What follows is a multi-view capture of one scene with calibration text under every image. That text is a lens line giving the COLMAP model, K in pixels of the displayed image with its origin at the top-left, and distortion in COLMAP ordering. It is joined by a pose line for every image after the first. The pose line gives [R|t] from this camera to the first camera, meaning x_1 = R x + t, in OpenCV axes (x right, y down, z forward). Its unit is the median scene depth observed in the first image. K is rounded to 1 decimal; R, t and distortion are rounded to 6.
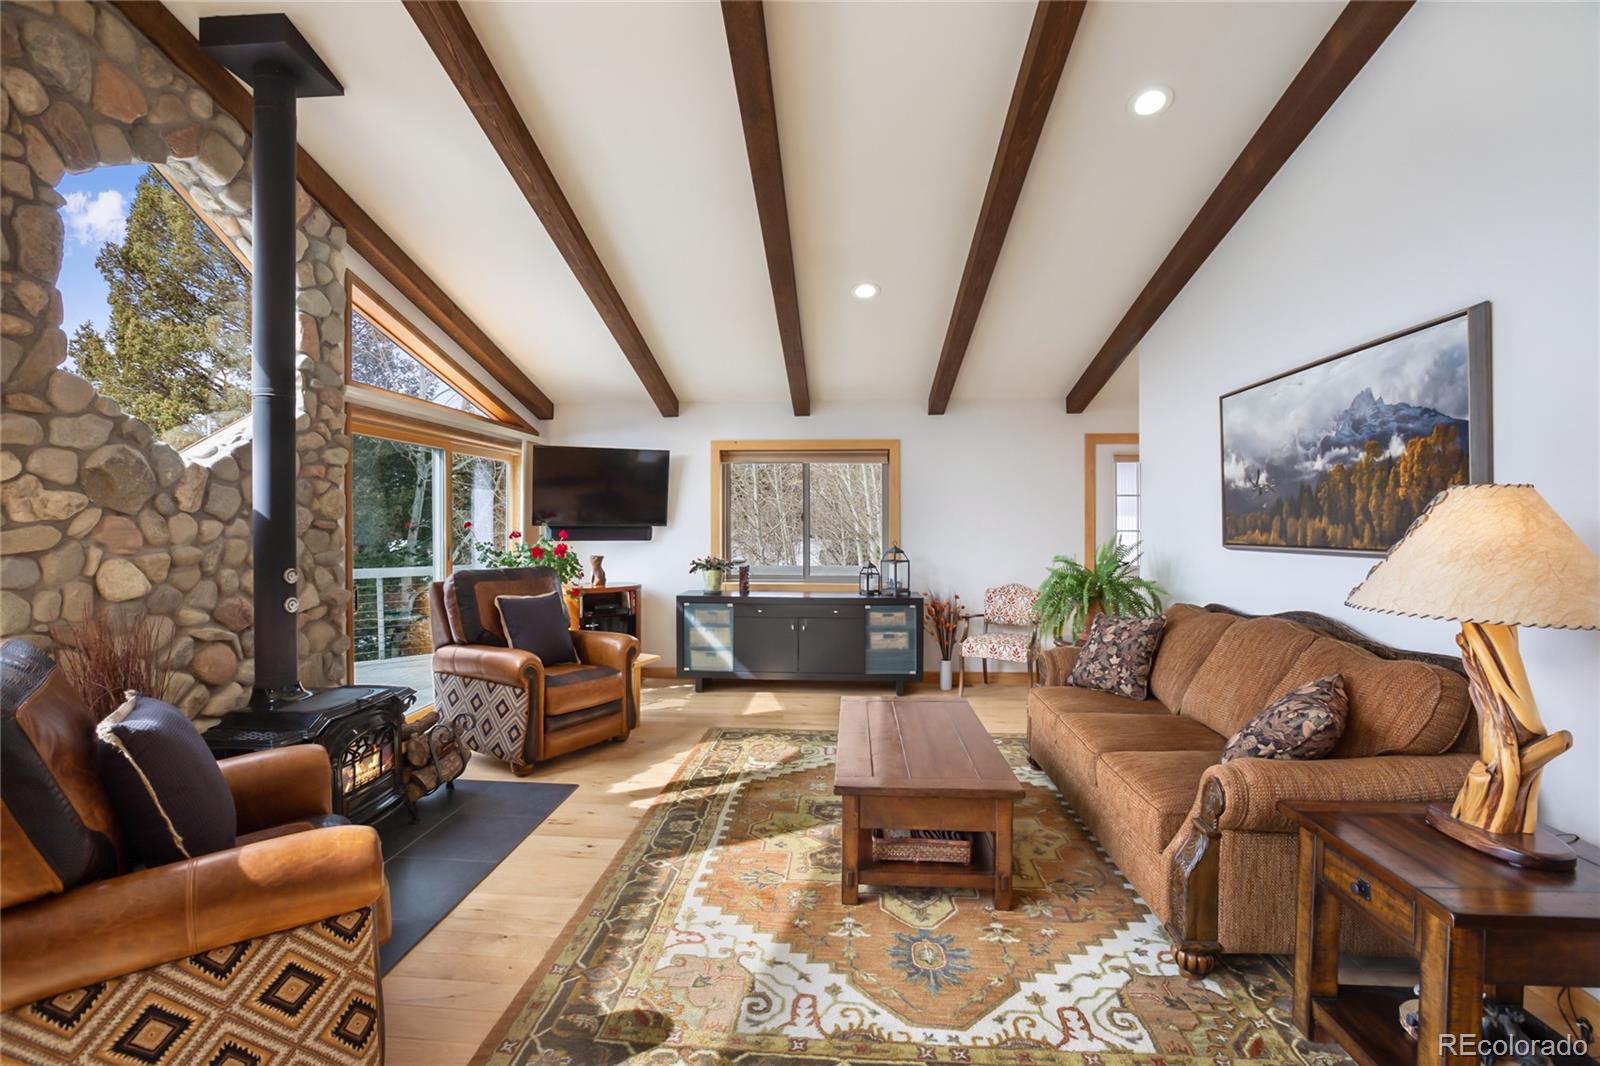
lens RADIAL K [[739.2, 0, 791.8], [0, 739.2, 524.3], [0, 0, 1]] dist [-0.054313, 0.024338]
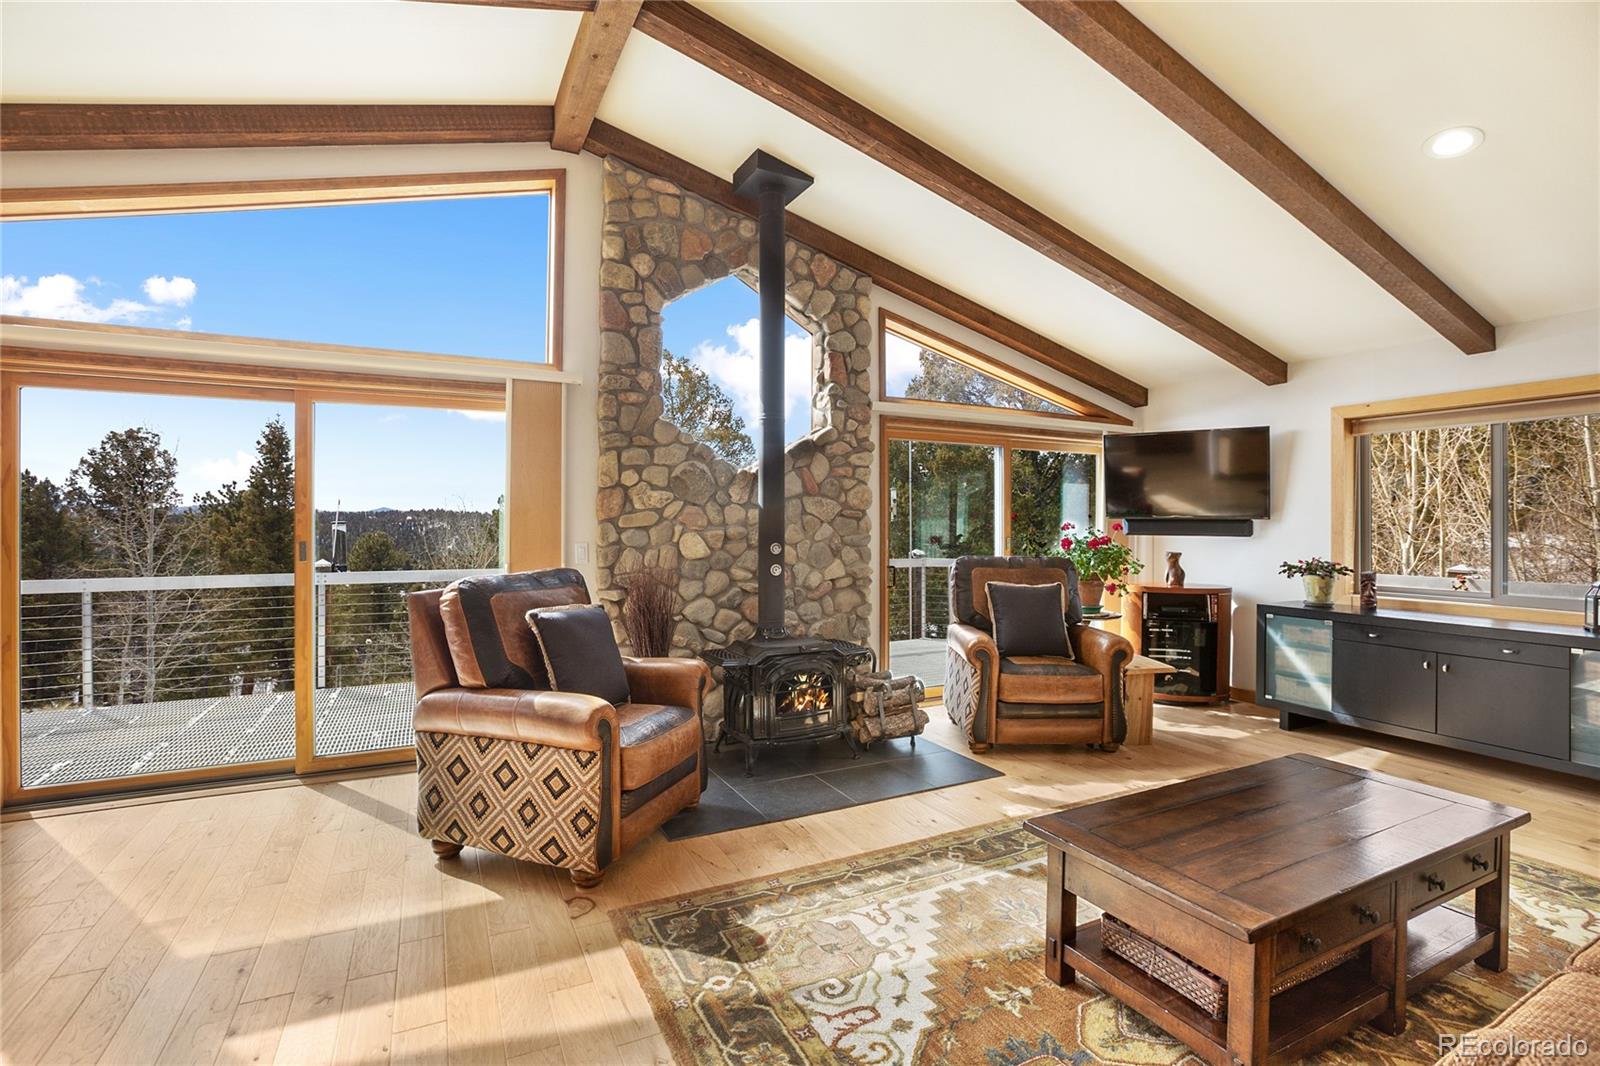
lens RADIAL K [[739.2, 0, 791.8], [0, 739.2, 524.3], [0, 0, 1]] dist [-0.054313, 0.024338]
pose [[0.515977, 0.002297, -0.856599, 0.526155], [-0.006030, 0.999981, -0.000951, 0.026875], [0.856581, 0.005656, 0.515982, 0.307900]]
